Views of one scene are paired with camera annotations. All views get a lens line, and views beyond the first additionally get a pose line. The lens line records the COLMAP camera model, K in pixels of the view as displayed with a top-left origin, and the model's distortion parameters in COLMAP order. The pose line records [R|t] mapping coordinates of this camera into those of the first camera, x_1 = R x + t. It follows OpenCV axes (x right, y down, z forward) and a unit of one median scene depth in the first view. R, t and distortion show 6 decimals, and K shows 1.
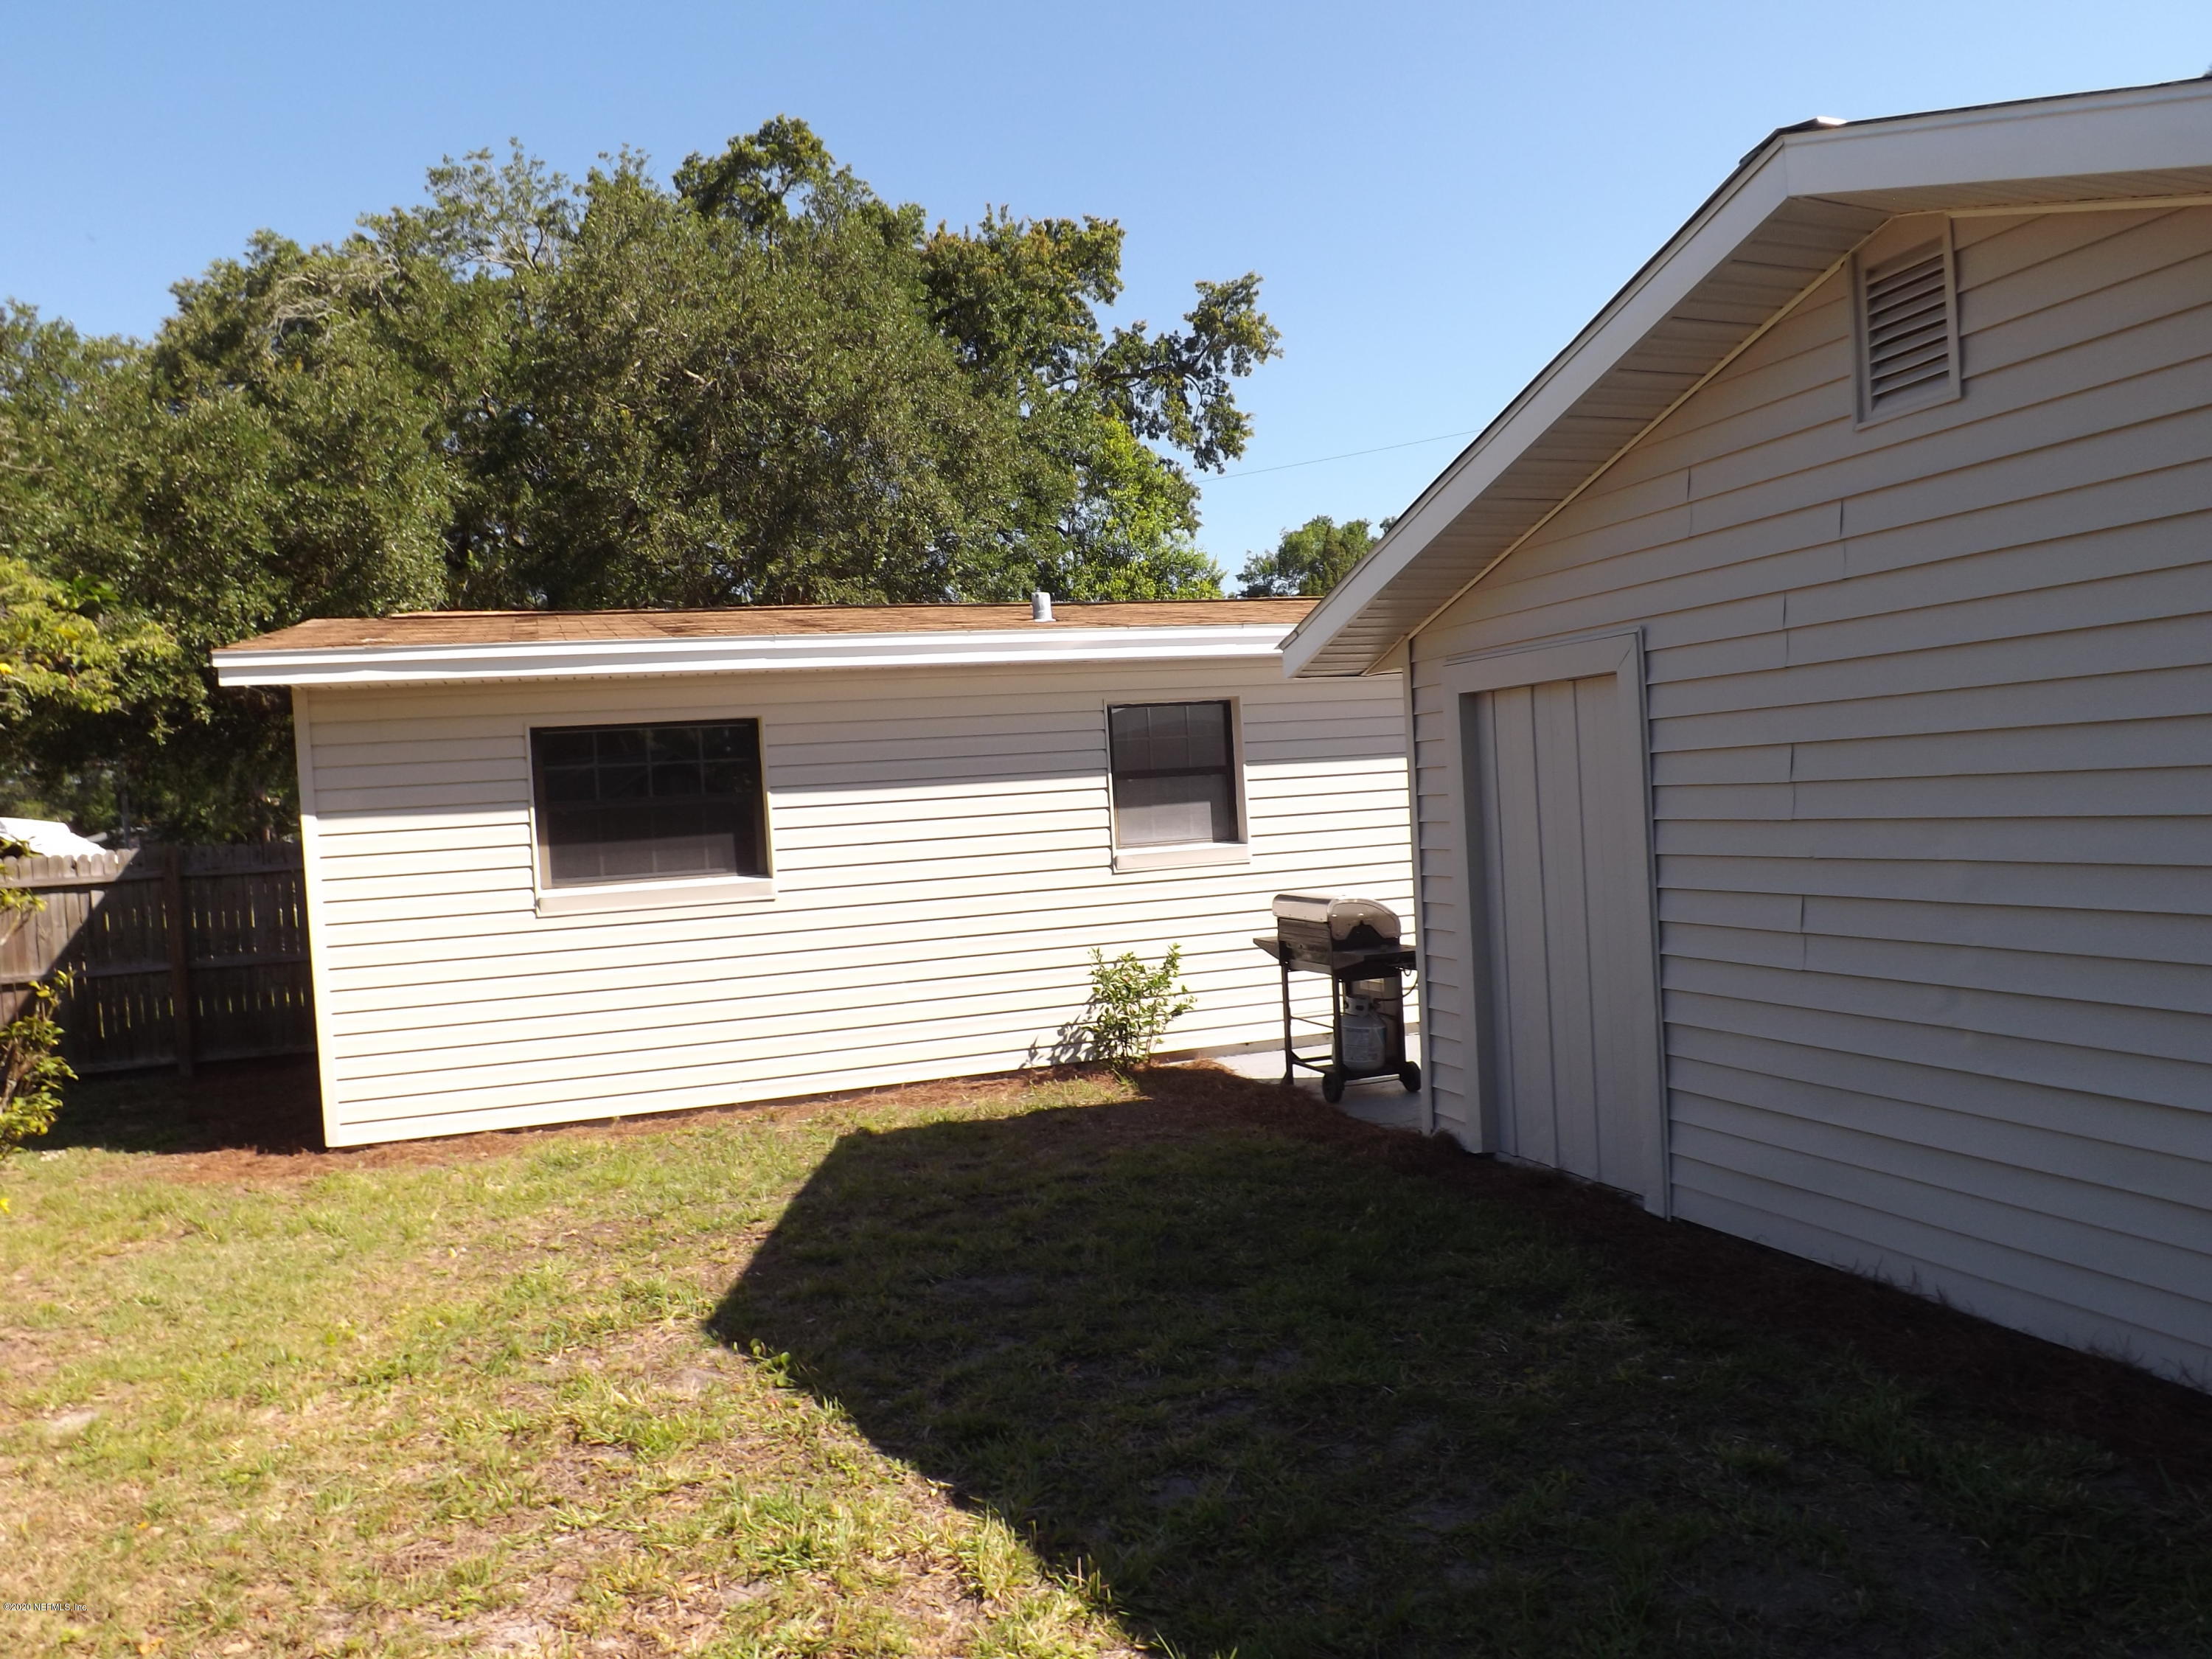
lens RADIAL K [[1599.4, 0, 1108.5], [0, 1599.4, 823.0], [0, 0, 1]] dist [-0.070290, 0.026601]
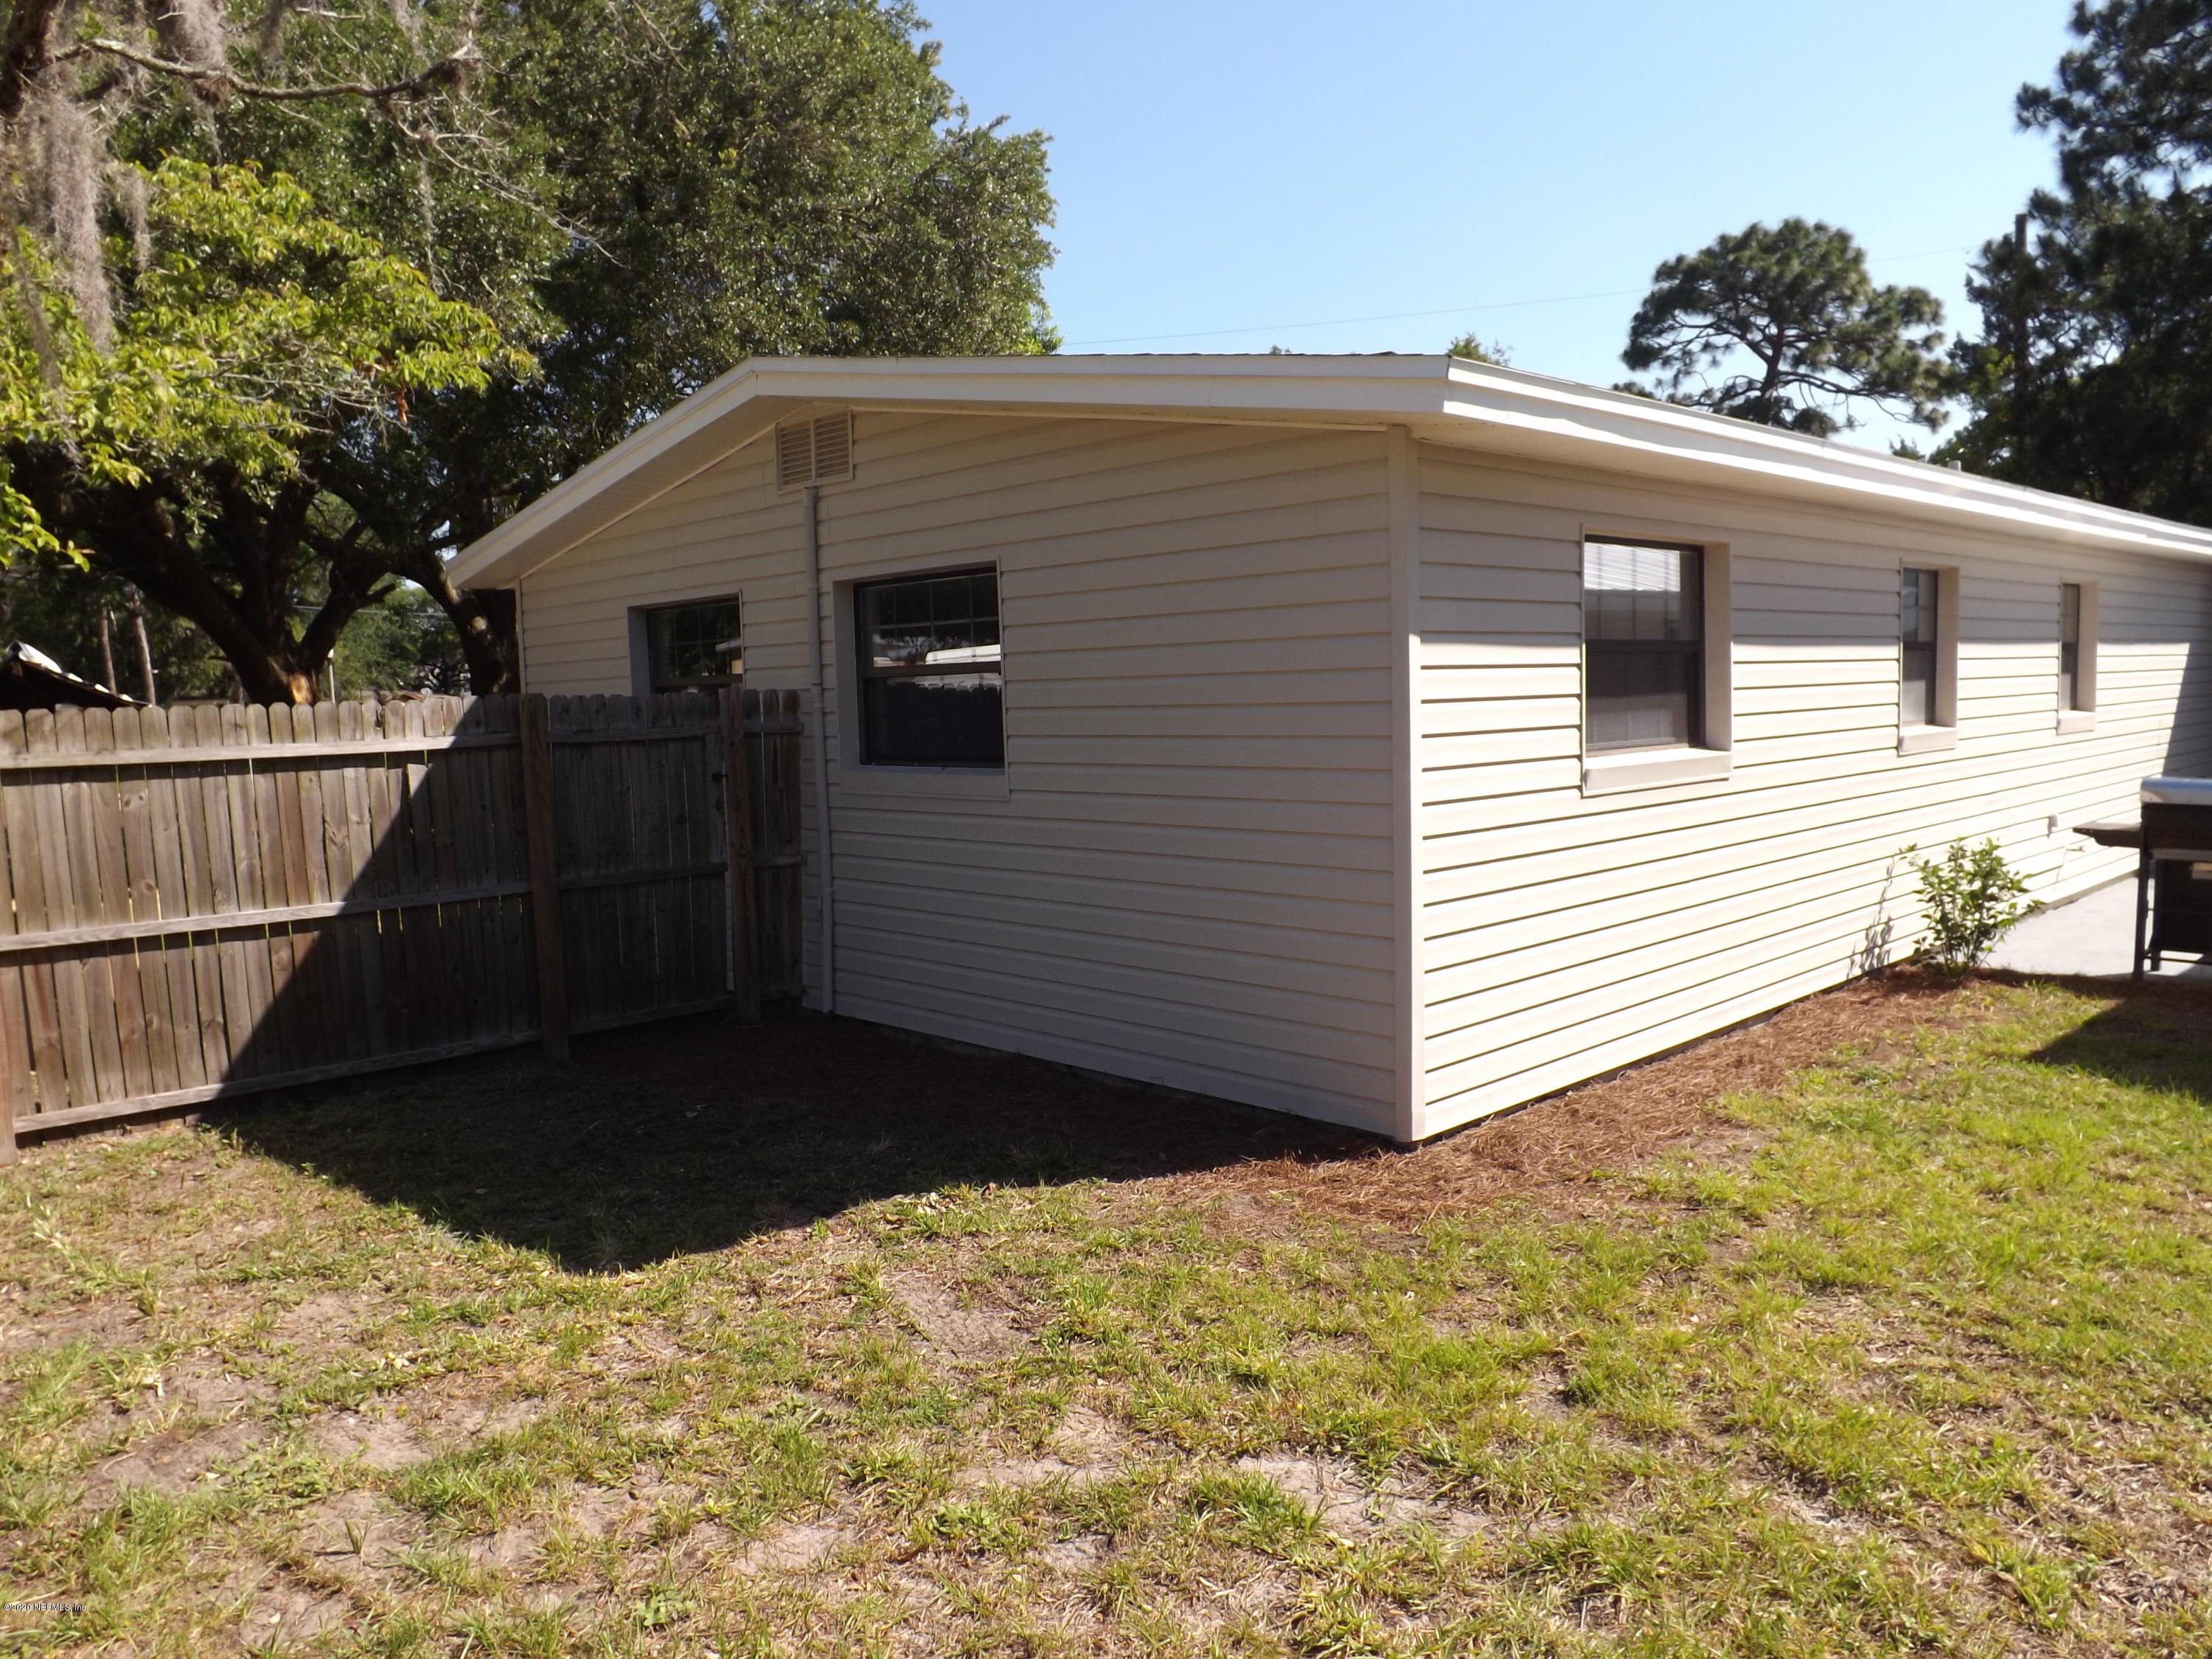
lens RADIAL K [[1599.4, 0, 1106.0], [0, 1599.4, 830.3], [0, 0, 1]] dist [-0.070290, 0.026601]
pose [[0.909962, -0.001841, 0.414687, -0.812095], [-0.020404, 0.998580, 0.049207, 0.041310], [-0.414189, -0.053237, 0.908633, 0.410661]]
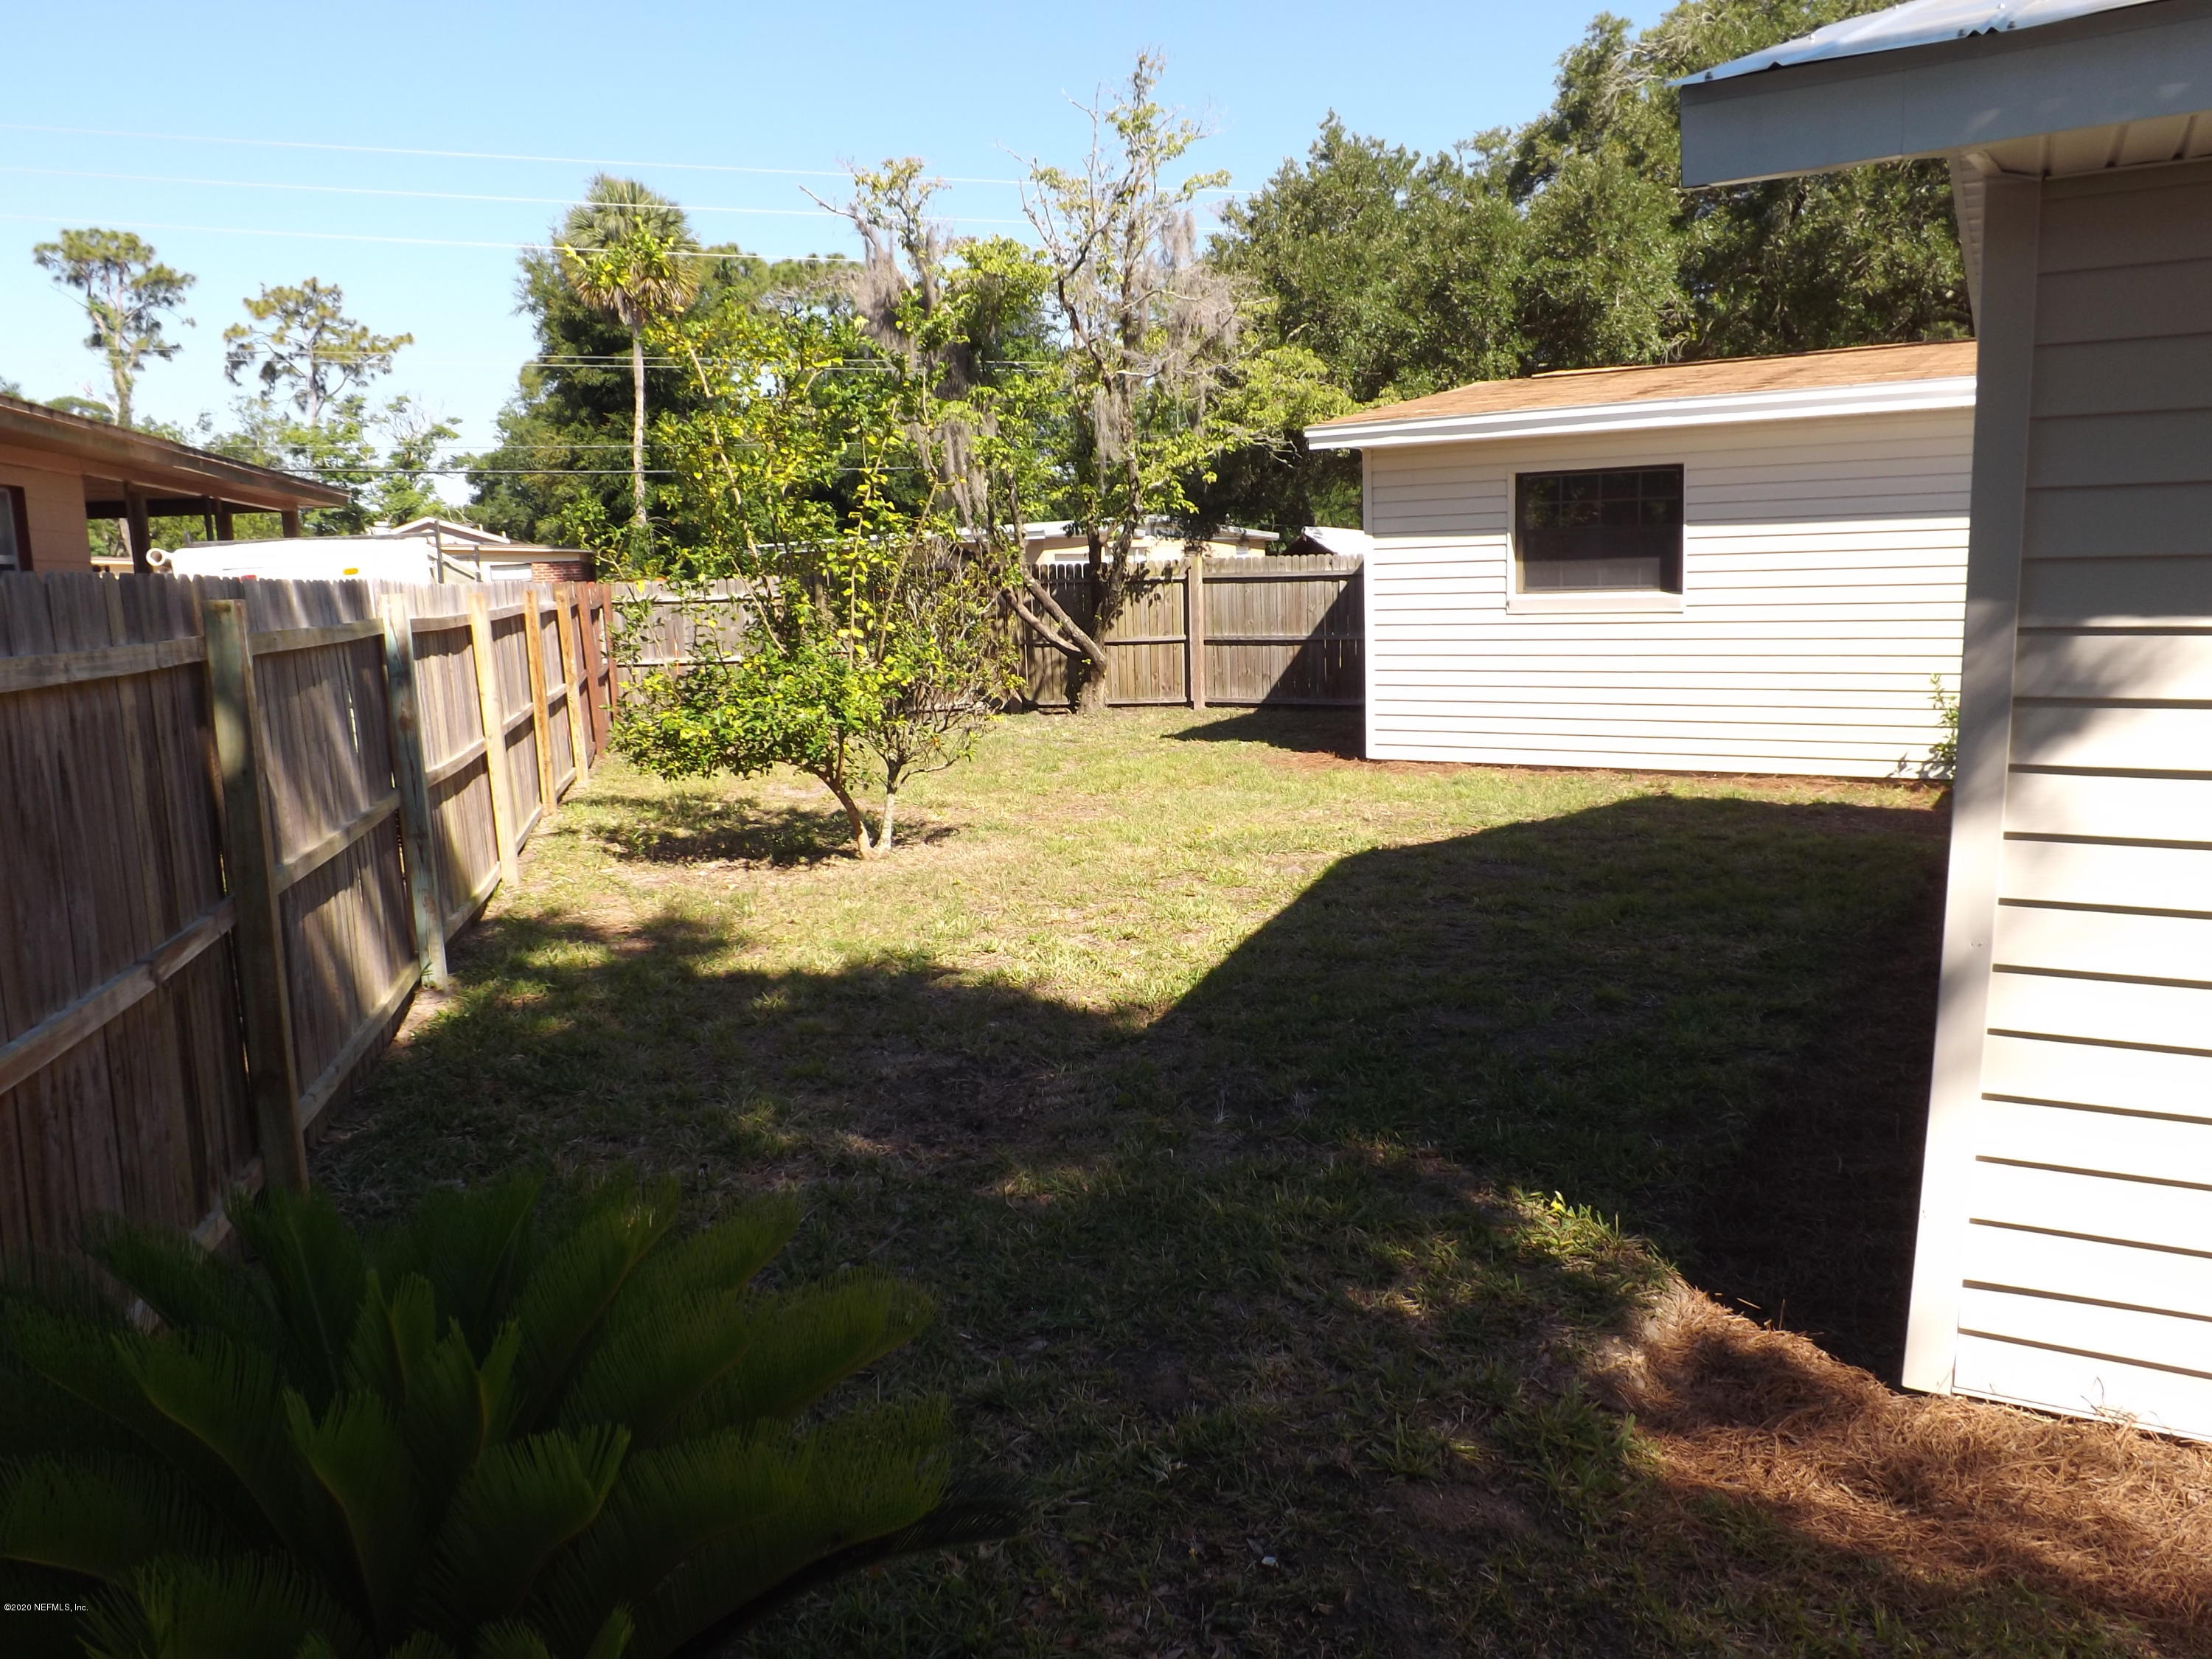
lens RADIAL K [[1599.4, 0, 1113.8], [0, 1599.4, 827.1], [0, 0, 1]] dist [-0.070290, 0.026601]
pose [[0.618096, 0.162003, -0.769229, 0.493164], [-0.015371, 0.980838, 0.194218, -0.020720], [0.785953, -0.108221, 0.608742, -0.120294]]
